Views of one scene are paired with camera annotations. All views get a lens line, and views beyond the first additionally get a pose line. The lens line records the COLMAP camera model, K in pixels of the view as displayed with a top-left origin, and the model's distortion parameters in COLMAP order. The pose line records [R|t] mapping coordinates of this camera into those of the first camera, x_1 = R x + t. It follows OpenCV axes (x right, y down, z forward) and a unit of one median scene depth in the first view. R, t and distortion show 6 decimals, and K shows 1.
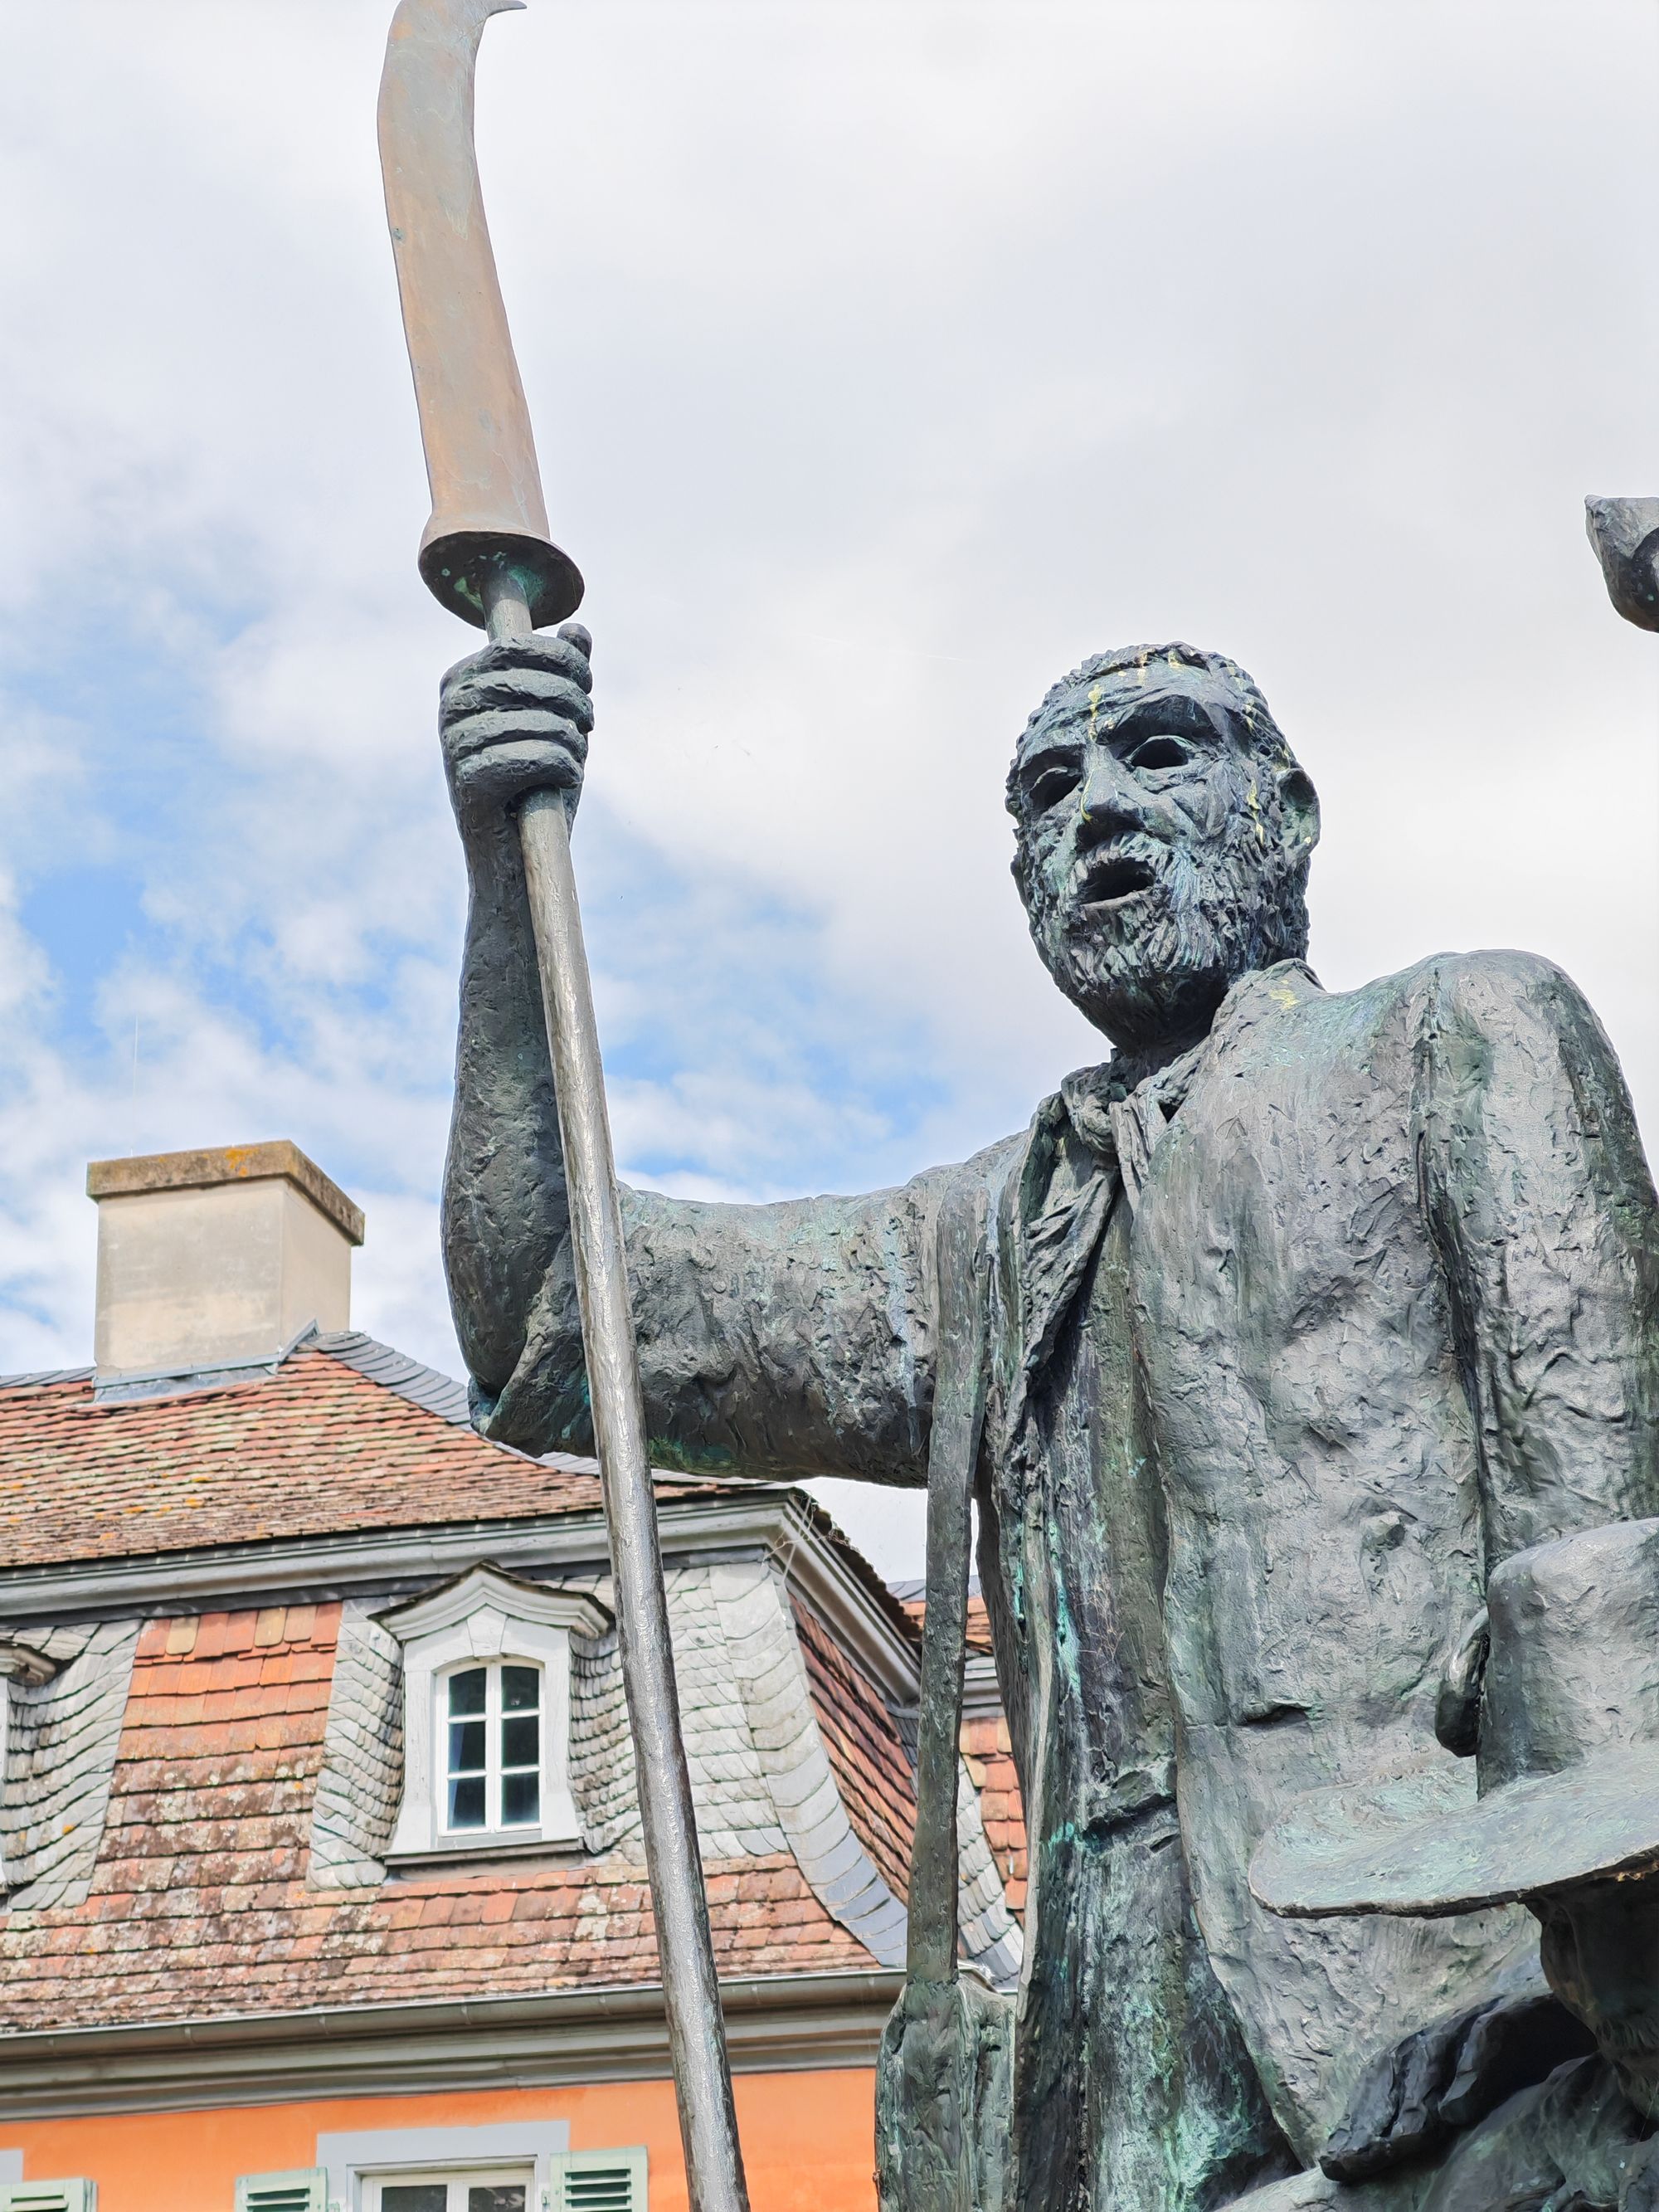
lens RADIAL K [[4452.1, 0, 777.4], [0, 4452.1, 1108.5], [0, 0, 1]] dist [0.429545, -2.827548]
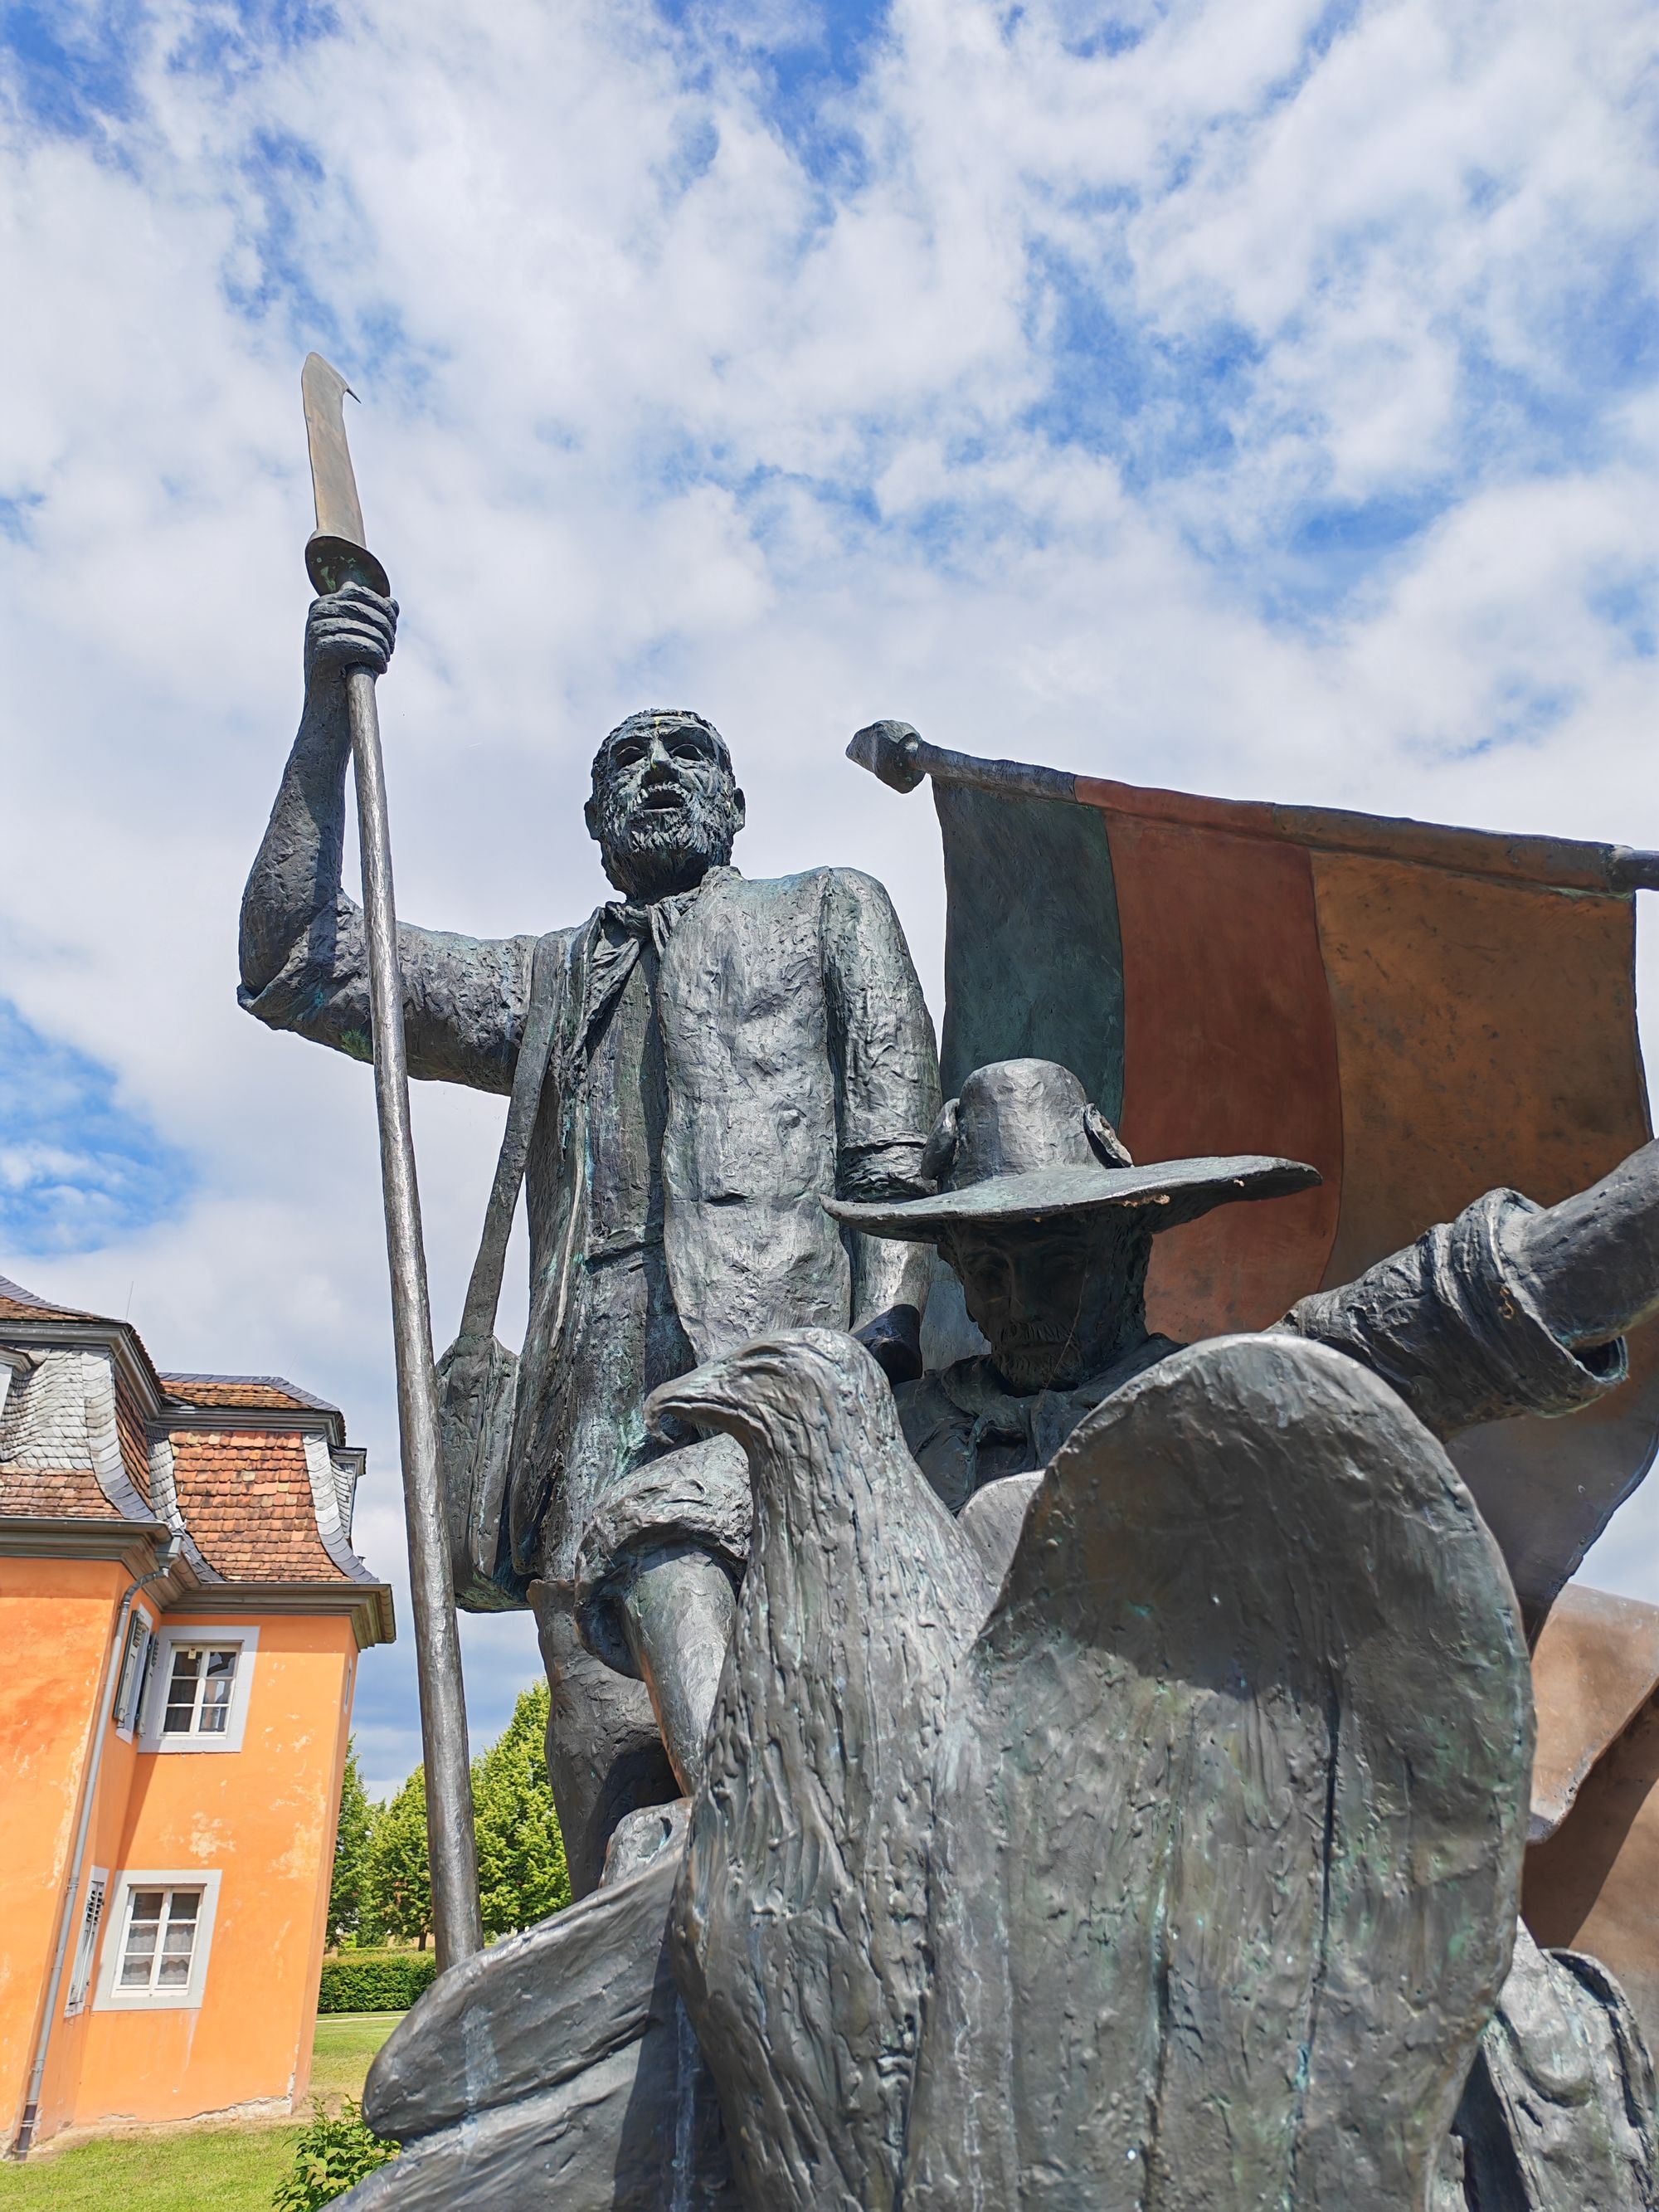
lens RADIAL K [[1521.1, 0, 823.9], [0, 1521.1, 1116.0], [0, 0, 1]] dist [0.085209, -0.135134]
pose [[0.892637, 0.210086, 0.398827, -0.097714], [-0.167490, 0.975991, -0.139244, 0.163014], [-0.418505, 0.057495, 0.906393, 0.374780]]
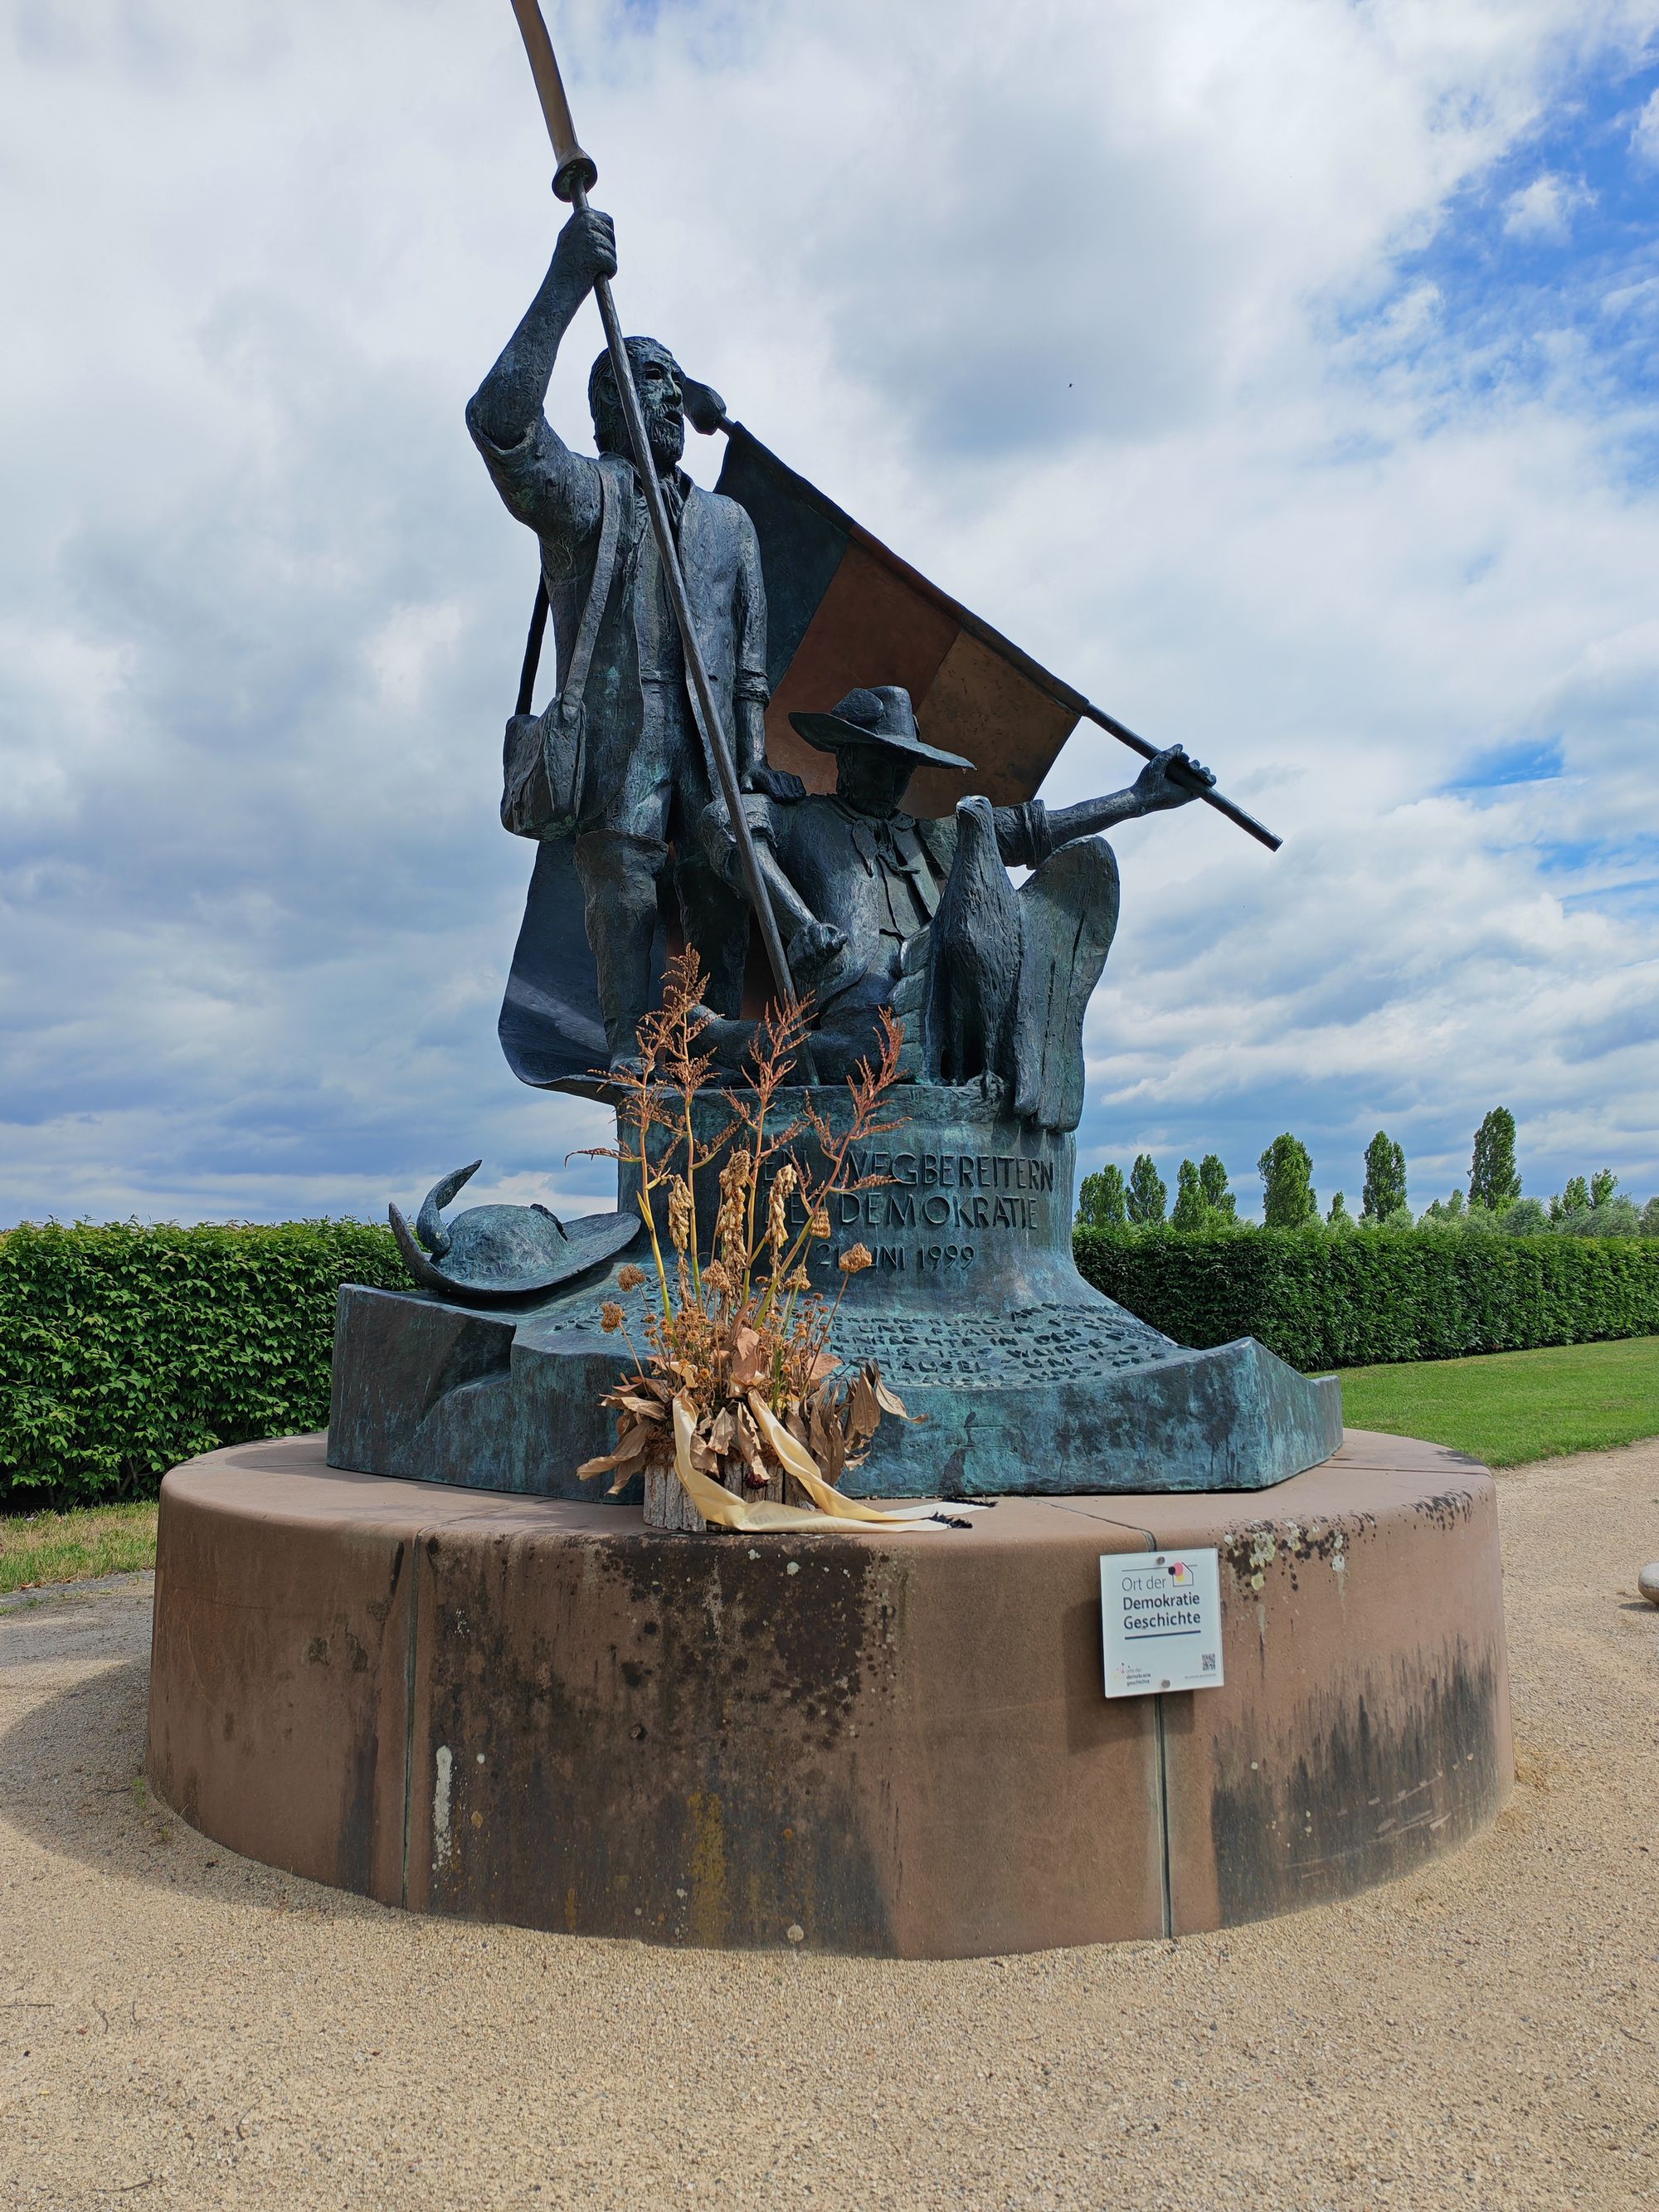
lens RADIAL K [[1521.1, 0, 823.9], [0, 1521.1, 1116.0], [0, 0, 1]] dist [0.085209, -0.135134]
pose [[0.192584, 0.124519, 0.973348, -0.965228], [-0.367507, 0.928877, -0.046116, 0.449846], [-0.909863, -0.348831, 0.224649, 0.442830]]
